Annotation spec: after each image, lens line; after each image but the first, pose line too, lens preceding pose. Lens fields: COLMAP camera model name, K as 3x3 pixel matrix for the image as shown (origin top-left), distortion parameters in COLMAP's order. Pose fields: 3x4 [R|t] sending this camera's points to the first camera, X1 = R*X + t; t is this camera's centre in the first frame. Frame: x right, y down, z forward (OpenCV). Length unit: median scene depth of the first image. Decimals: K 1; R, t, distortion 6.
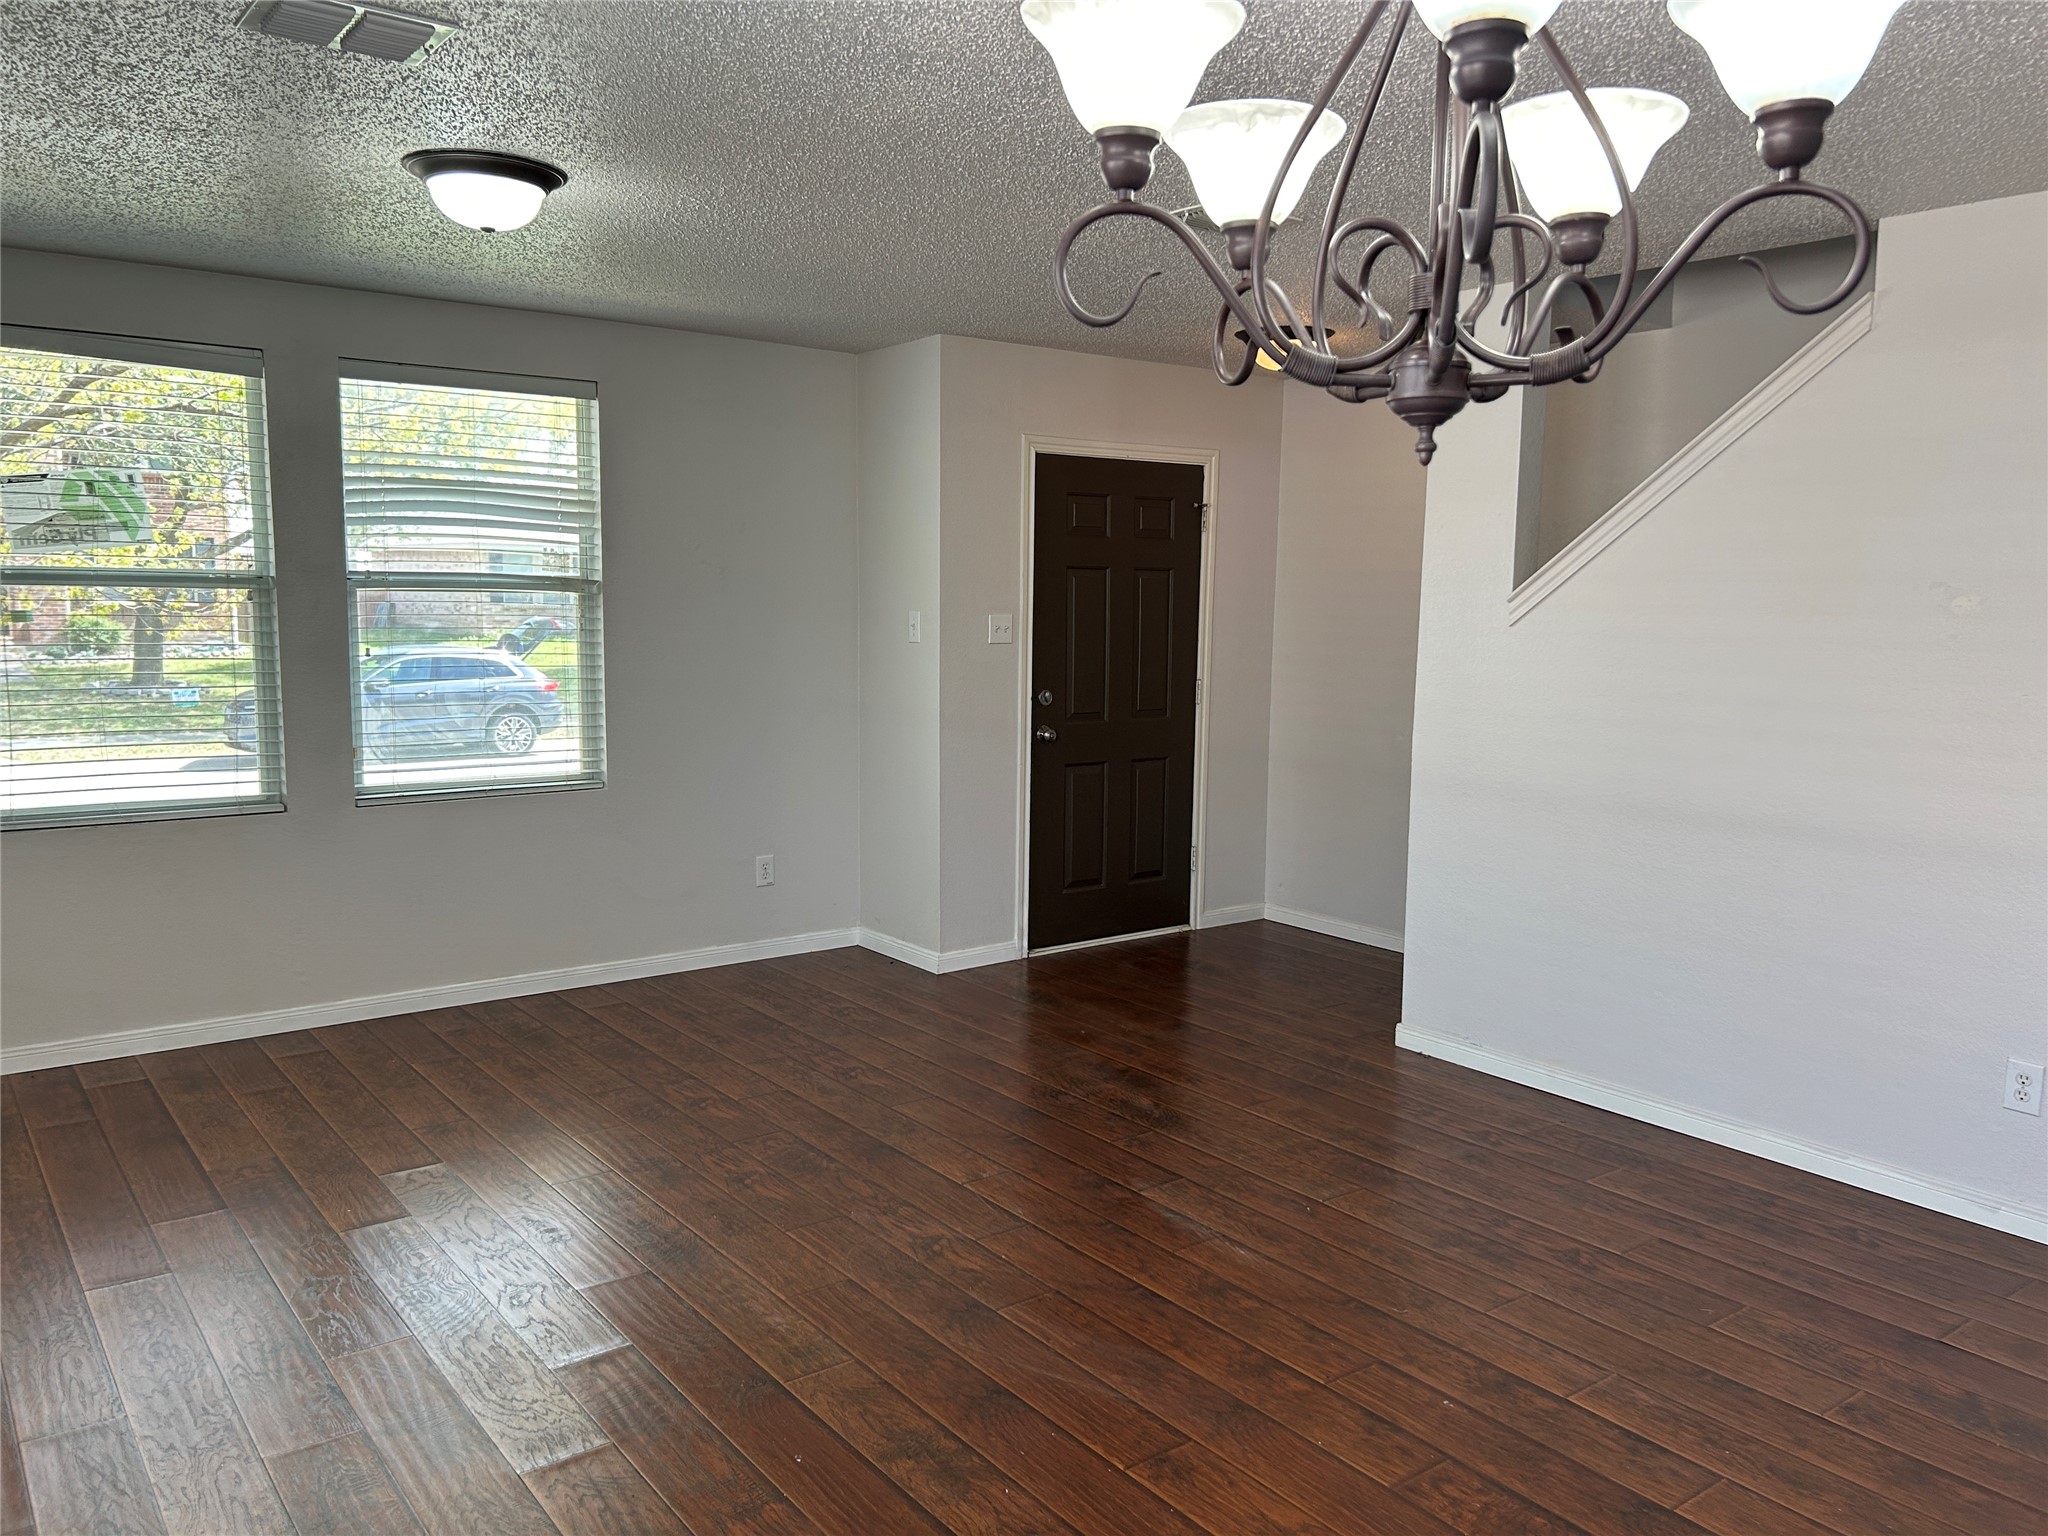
lens RADIAL K [[1542.1, 0, 1052.3], [0, 1542.1, 767.9], [0, 0, 1]] dist [0.079240, -0.089311]
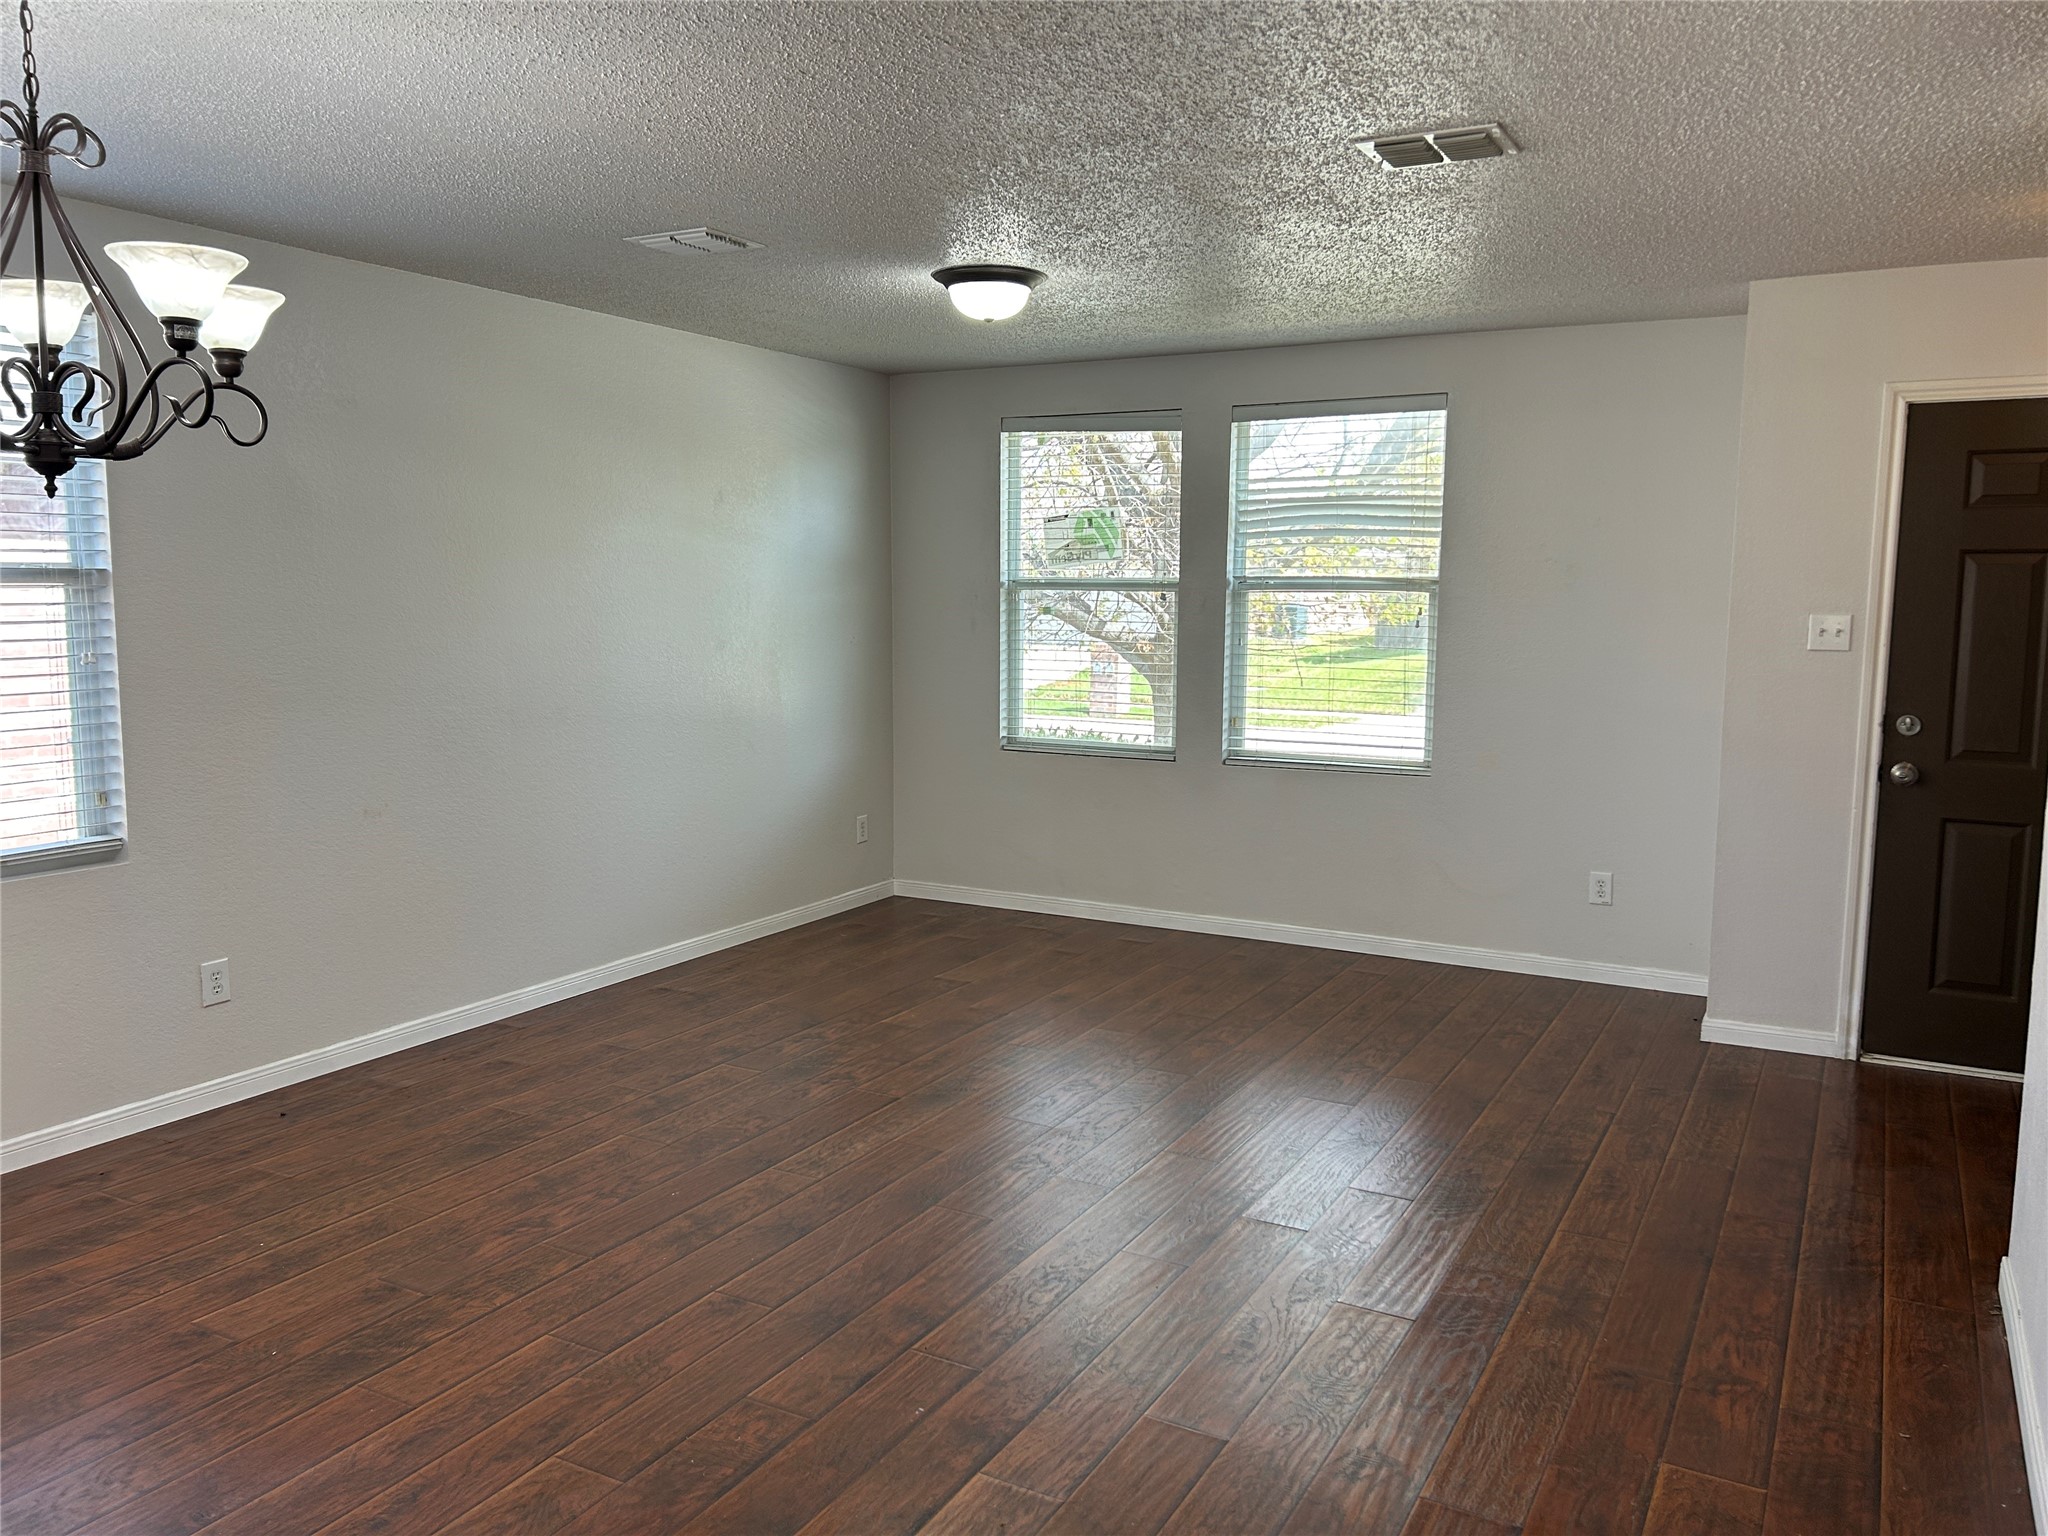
lens RADIAL K [[1537.3, 0, 1028.1], [0, 1537.3, 779.3], [0, 0, 1]] dist [0.139901, -0.231947]
pose [[0.399949, 0.105077, -0.910494, 0.635161], [-0.104767, 0.992136, 0.068479, -0.032716], [0.910530, 0.068001, 0.407813, 0.359030]]
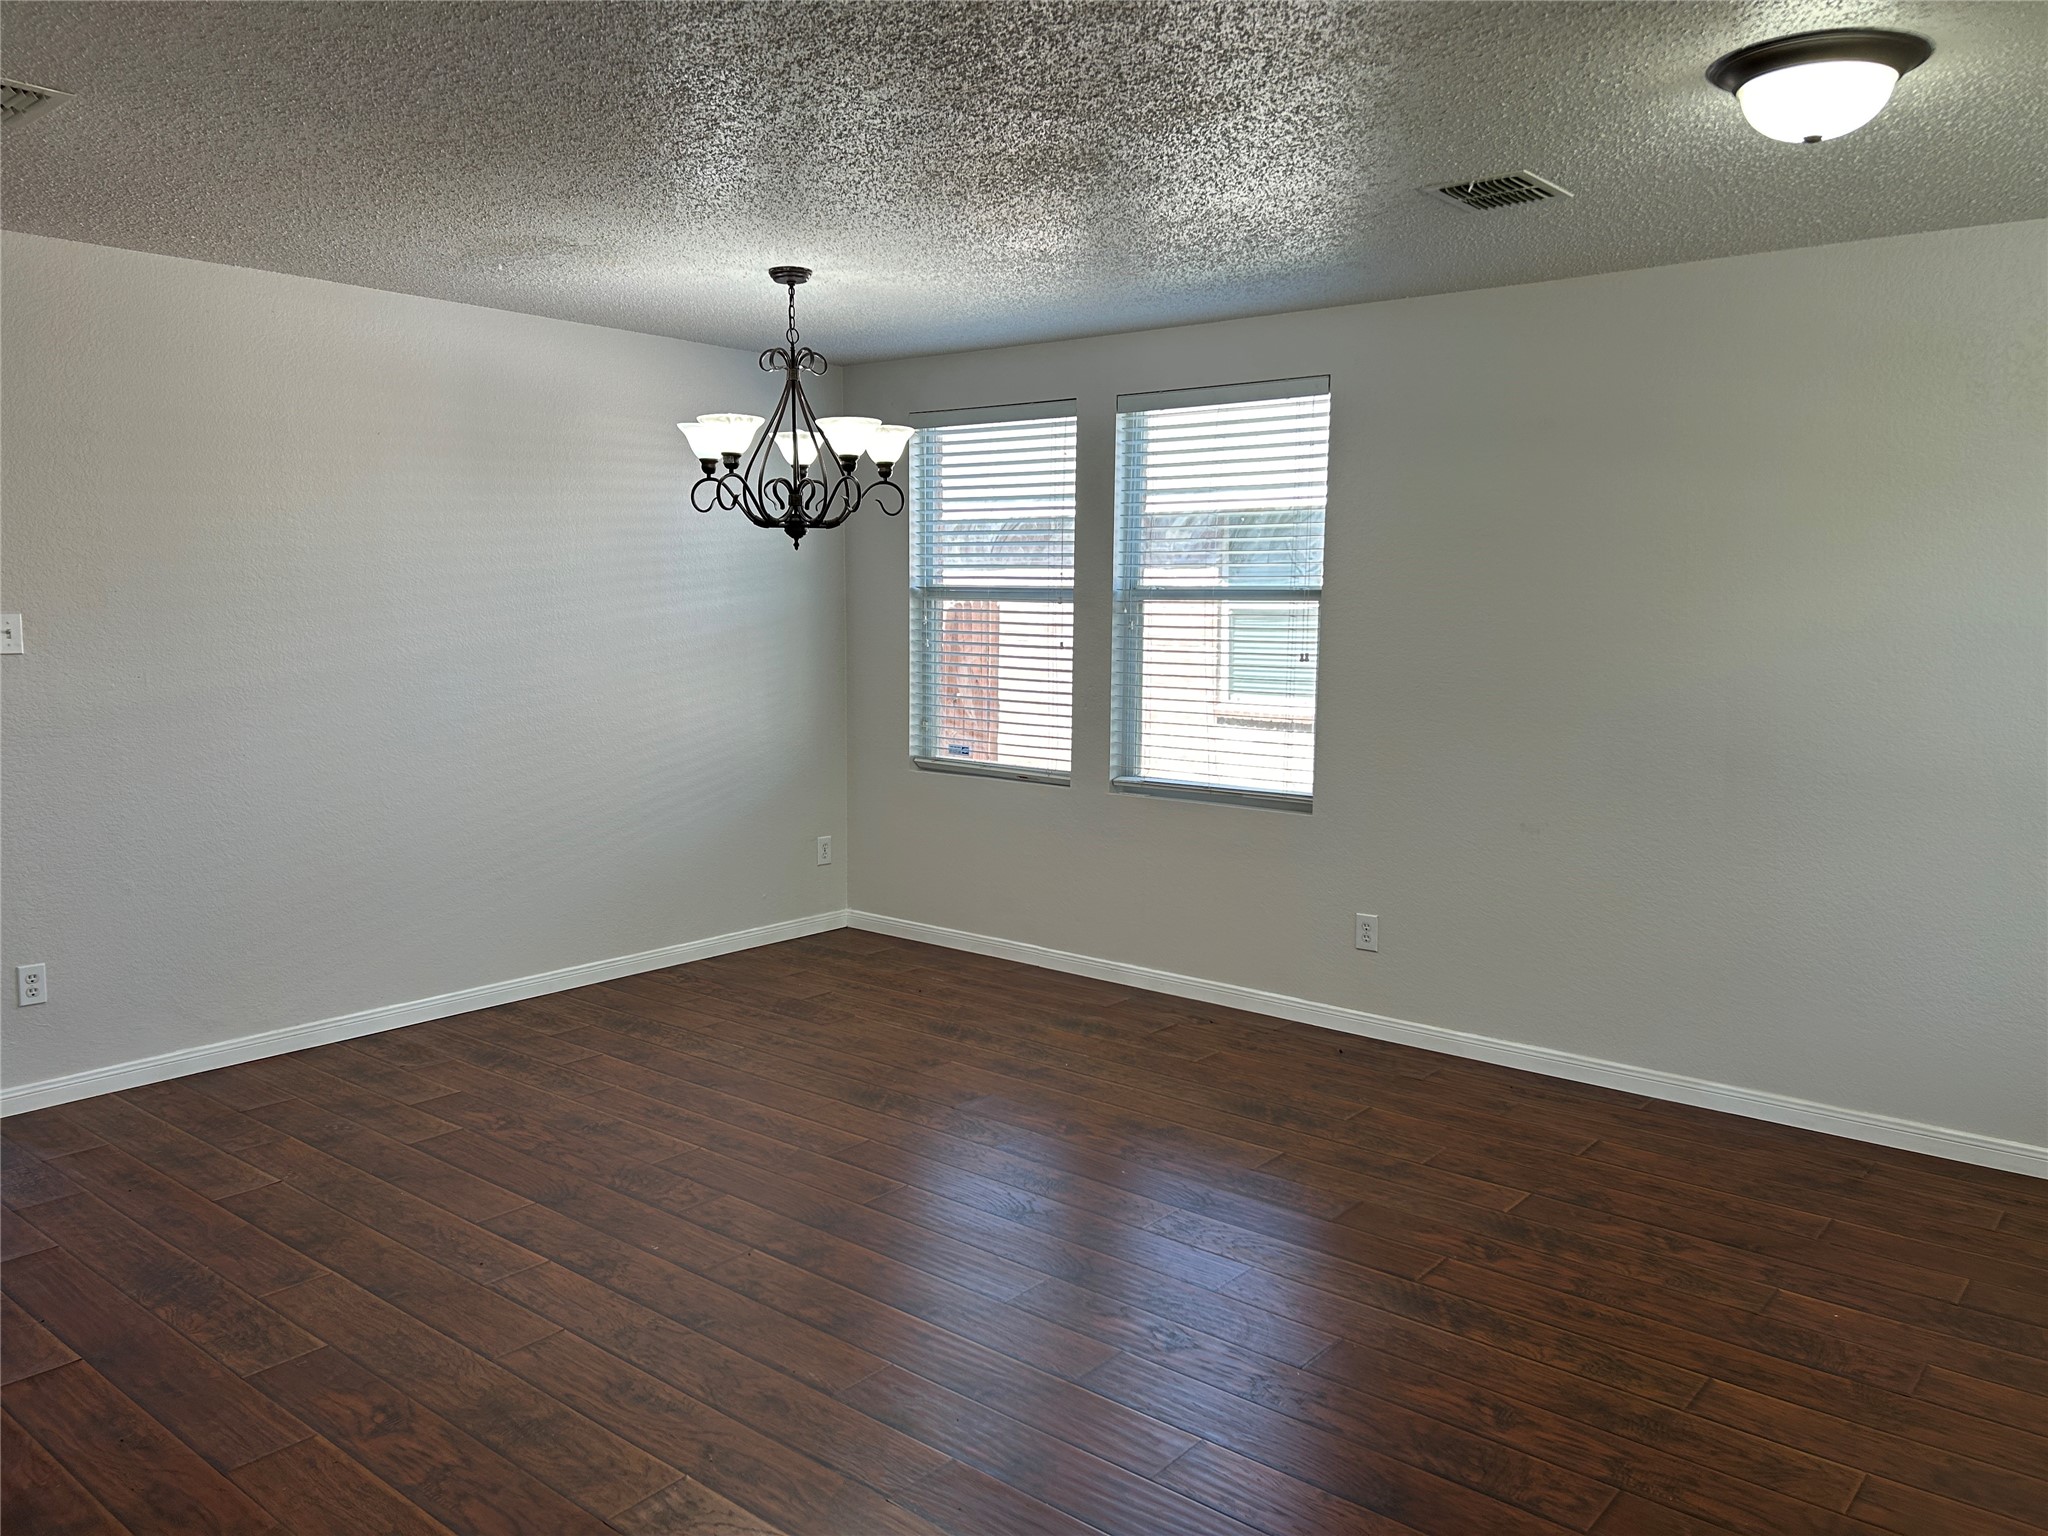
lens RADIAL K [[1537.3, 0, 1028.1], [0, 1537.3, 779.3], [0, 0, 1]] dist [0.139901, -0.231947]
pose [[-0.976038, 0.006009, -0.217517, 0.130440], [-0.044216, 0.973287, 0.225295, -0.134421], [0.213060, 0.229514, -0.949699, 1.205308]]
